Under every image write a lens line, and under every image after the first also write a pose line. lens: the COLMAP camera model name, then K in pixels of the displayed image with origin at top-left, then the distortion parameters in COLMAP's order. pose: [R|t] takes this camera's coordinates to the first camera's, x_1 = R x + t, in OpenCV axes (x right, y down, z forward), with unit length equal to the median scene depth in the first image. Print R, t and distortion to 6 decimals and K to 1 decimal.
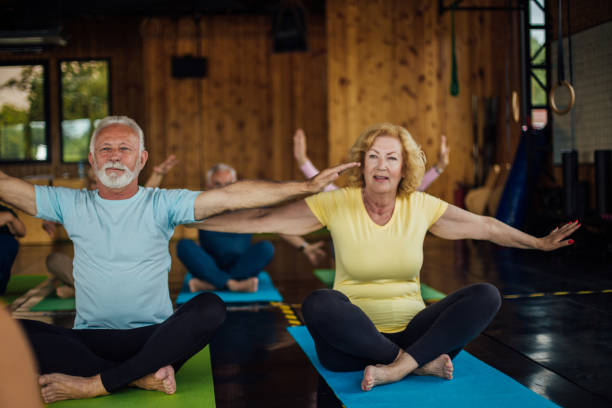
lens RADIAL K [[939.3, 0, 308.1], [0, 939.3, 199.3], [0, 0, 1]] dist [-0.088176, 0.000000]
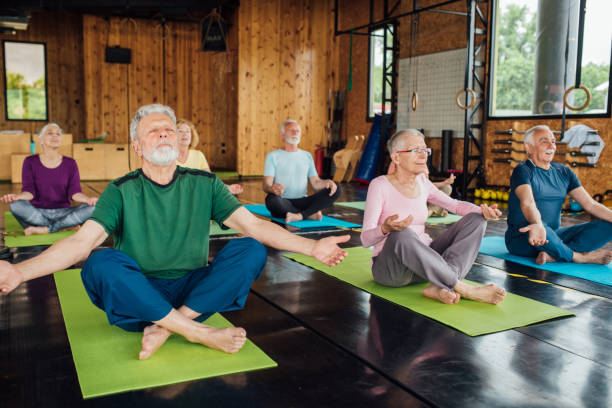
lens RADIAL K [[610.8, 0, 300.9], [0, 610.8, 203.7], [0, 0, 1]] dist [-0.002408, 0.000000]
pose [[0.938377, -0.006424, 0.345553, -0.217825], [-0.024070, 0.996185, 0.083885, -0.005385], [-0.344774, -0.087034, 0.934642, 0.051168]]
